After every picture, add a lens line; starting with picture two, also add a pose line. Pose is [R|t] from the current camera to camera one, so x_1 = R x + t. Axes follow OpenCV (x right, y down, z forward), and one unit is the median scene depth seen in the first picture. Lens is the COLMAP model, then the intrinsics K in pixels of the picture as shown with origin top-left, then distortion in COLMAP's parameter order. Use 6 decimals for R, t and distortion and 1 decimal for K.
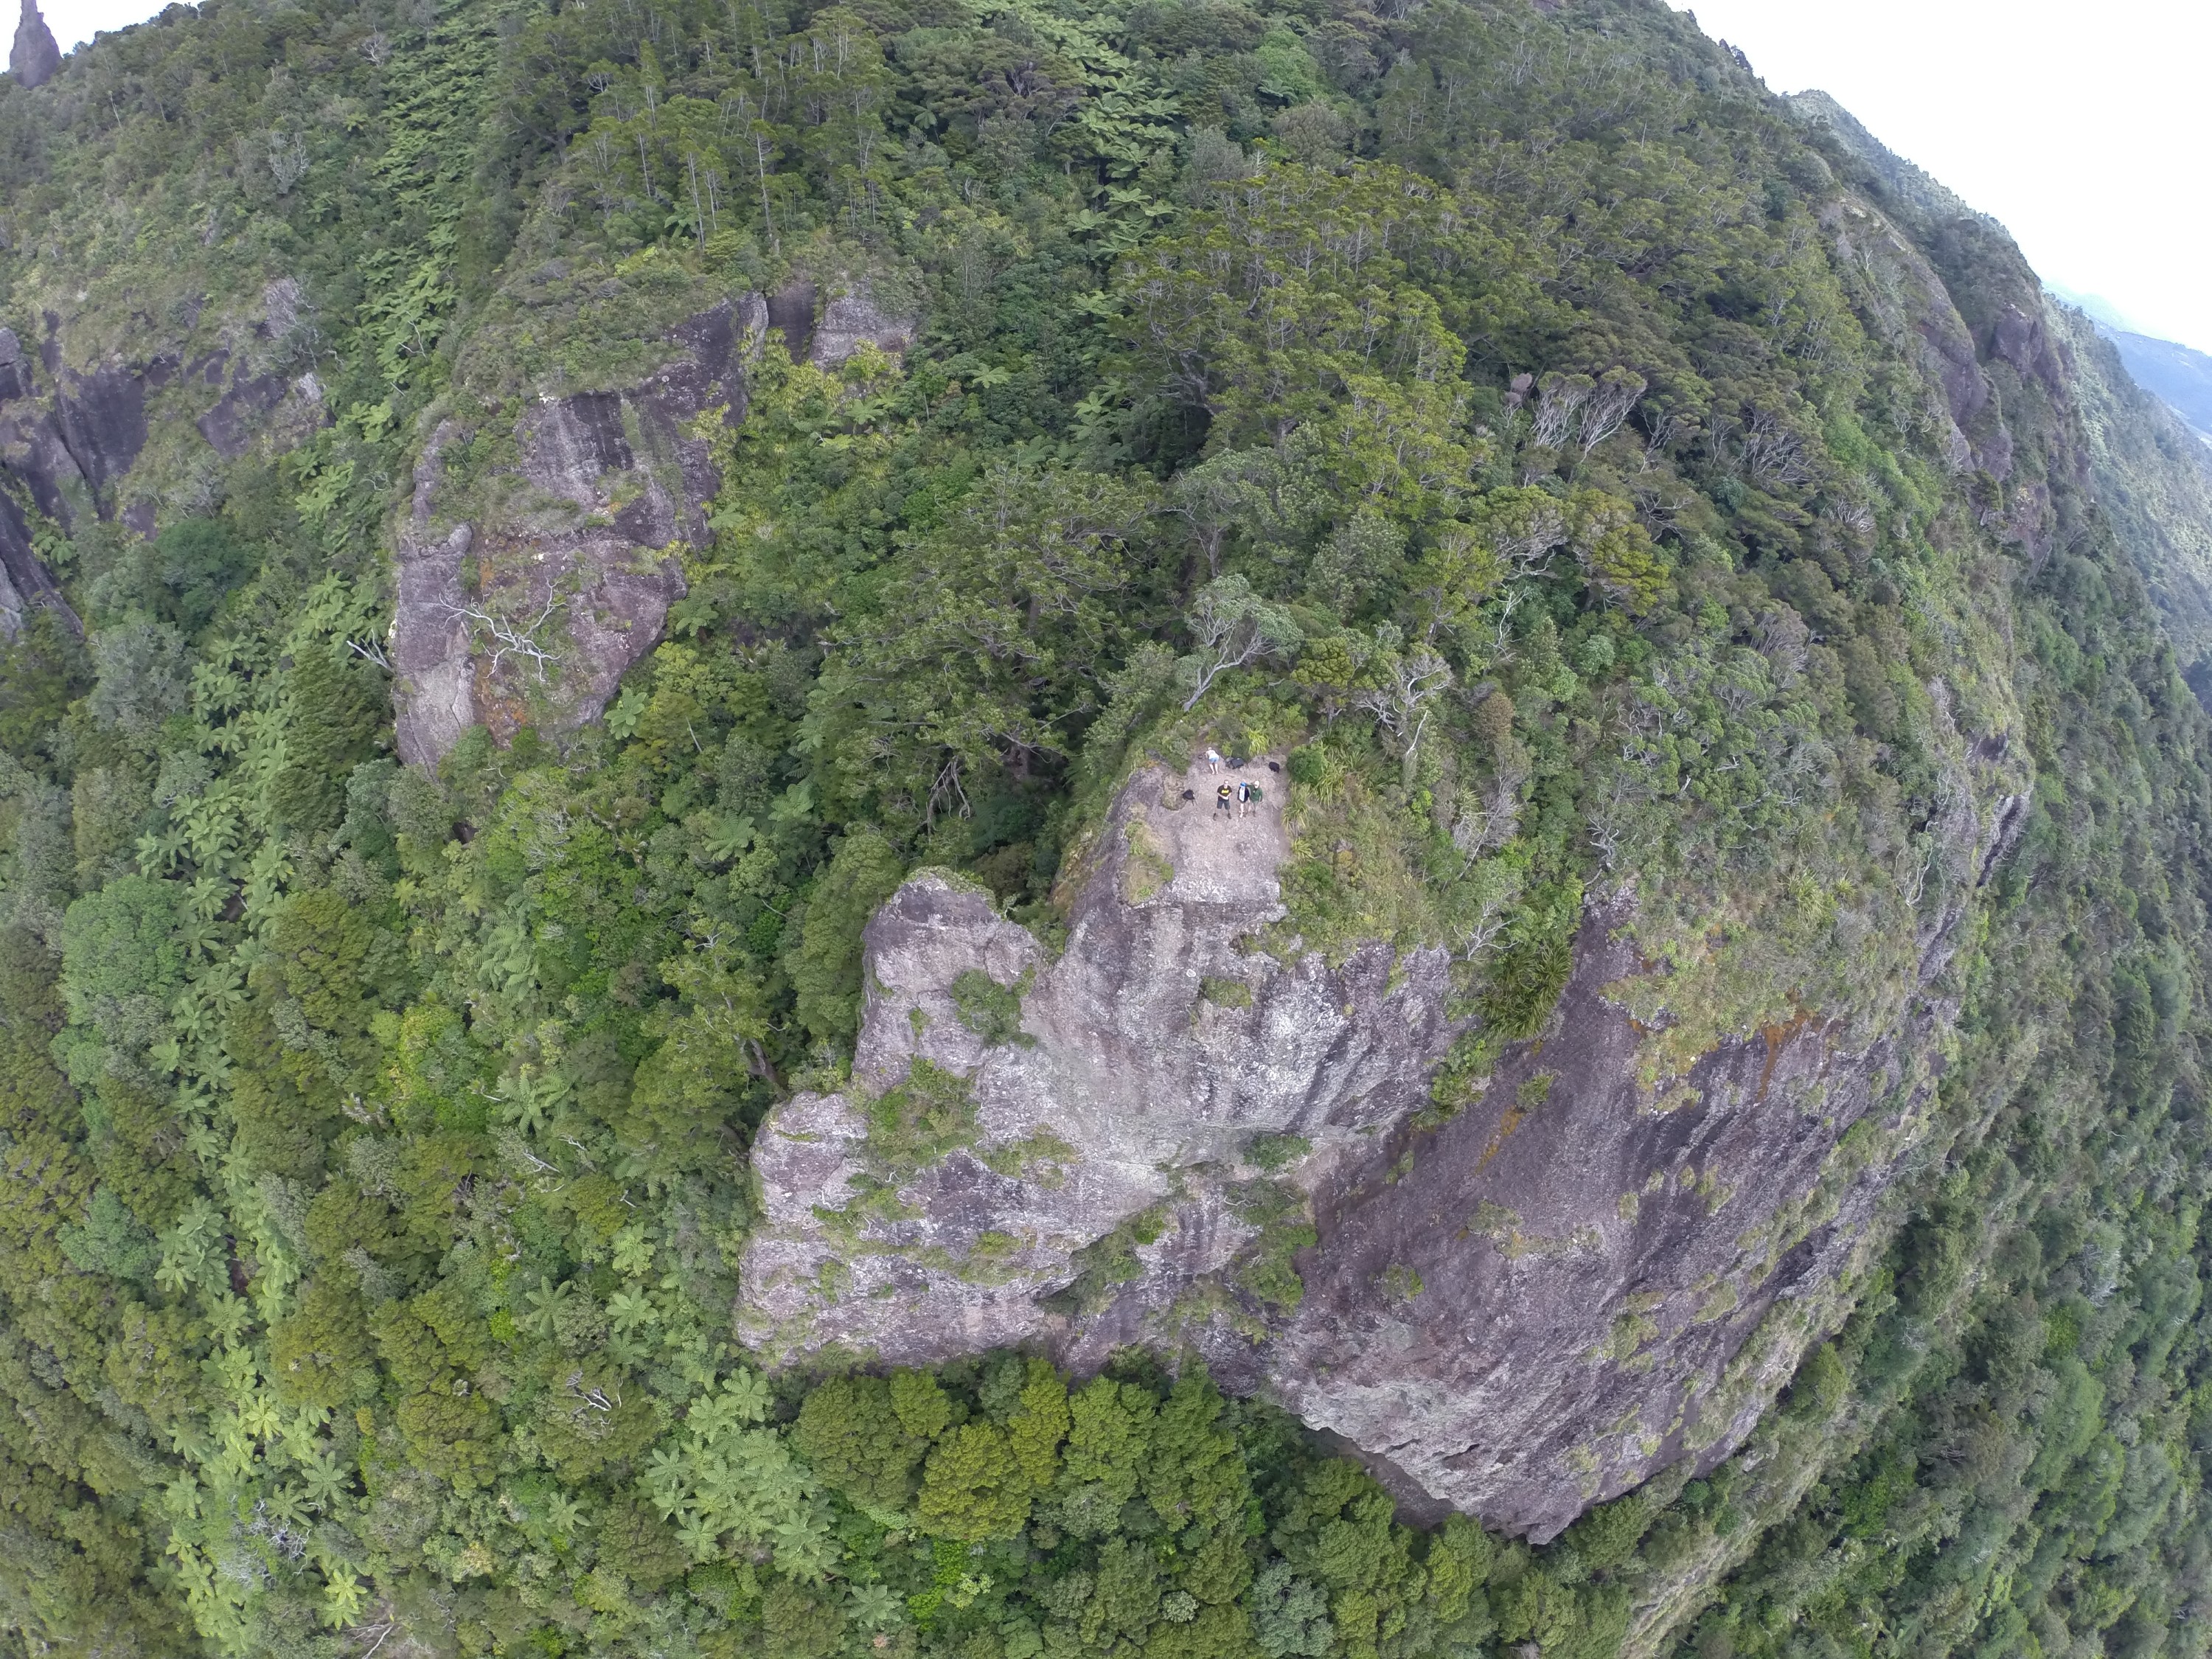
lens RADIAL K [[1071.6, 0, 1113.2], [0, 1071.6, 786.4], [0, 0, 1]] dist [-0.193048, 0.022882]
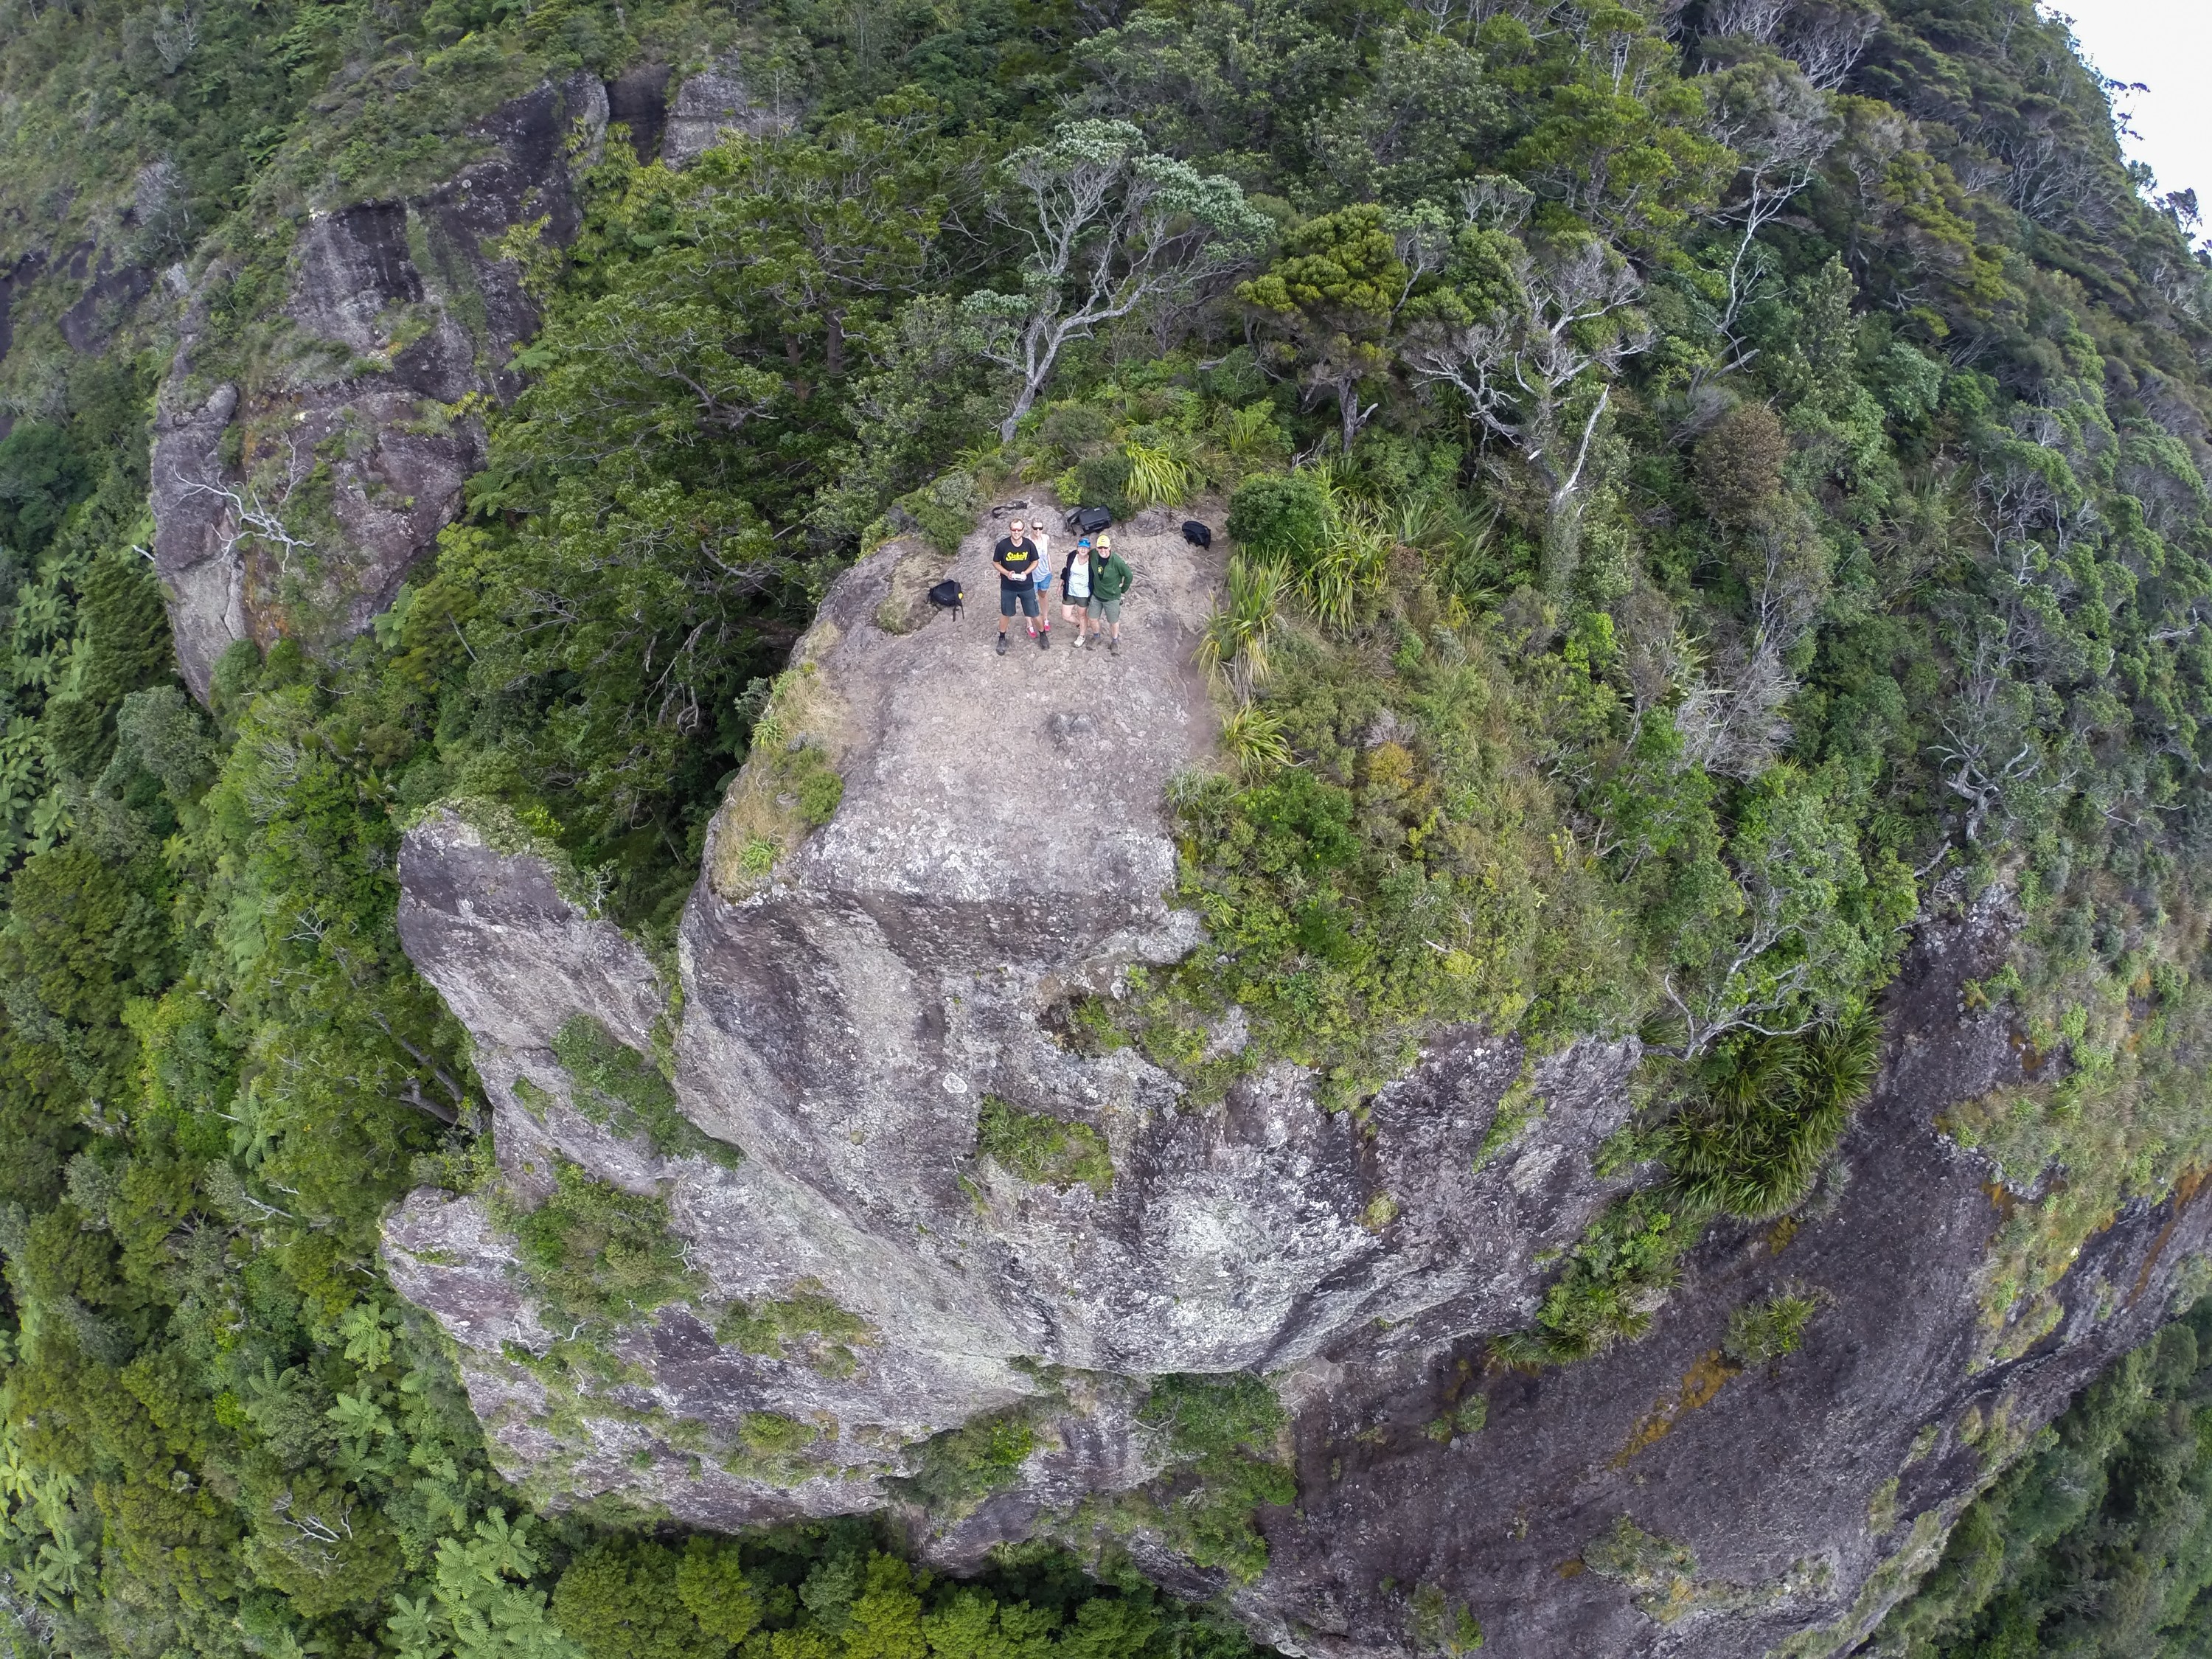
lens RADIAL K [[1071.6, 0, 1081.8], [0, 1071.6, 808.0], [0, 0, 1]] dist [-0.193048, 0.022882]
pose [[0.998114, 0.025053, -0.056039, 0.084443], [-0.023277, 0.999213, 0.032119, 0.041431], [0.056800, -0.030754, 0.997912, 0.397561]]
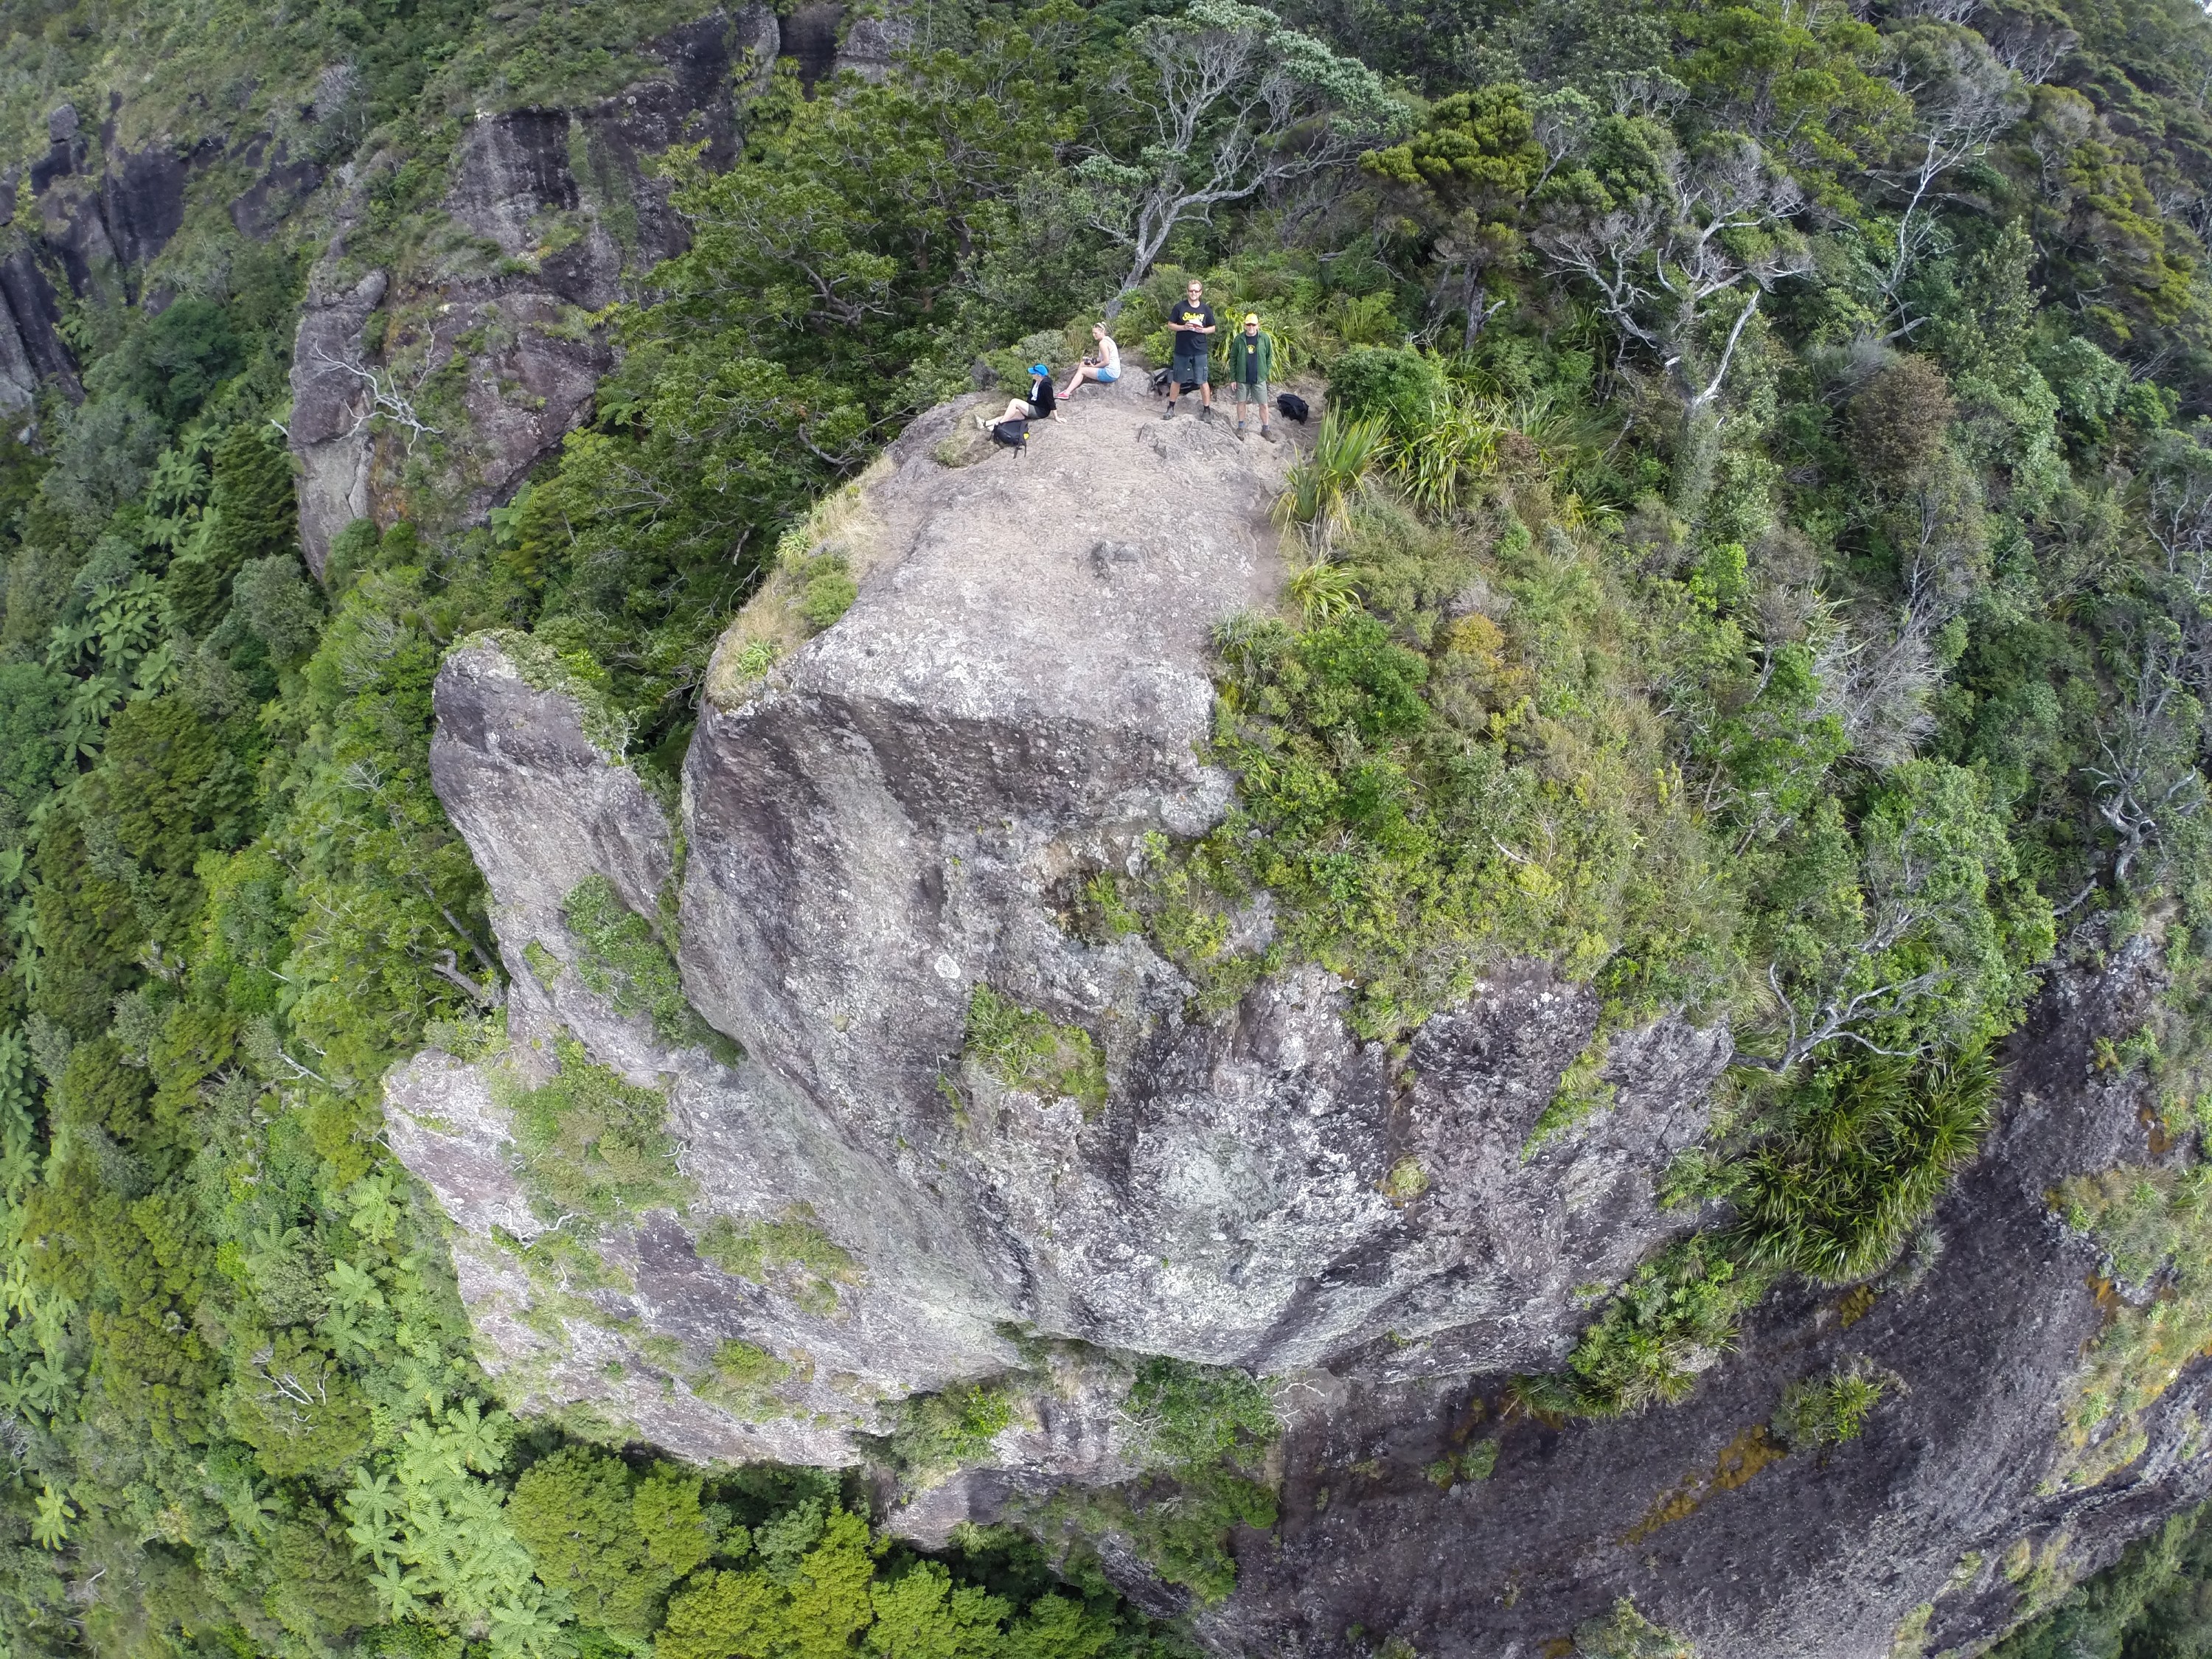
lens RADIAL K [[1071.6, 0, 1058.8], [0, 1071.6, 779.4], [0, 0, 1]] dist [-0.193048, 0.022882]
pose [[0.973769, 0.150915, -0.170292, 0.096417], [-0.150787, 0.988471, 0.013760, 0.067025], [0.170405, 0.012278, 0.985298, 0.421967]]
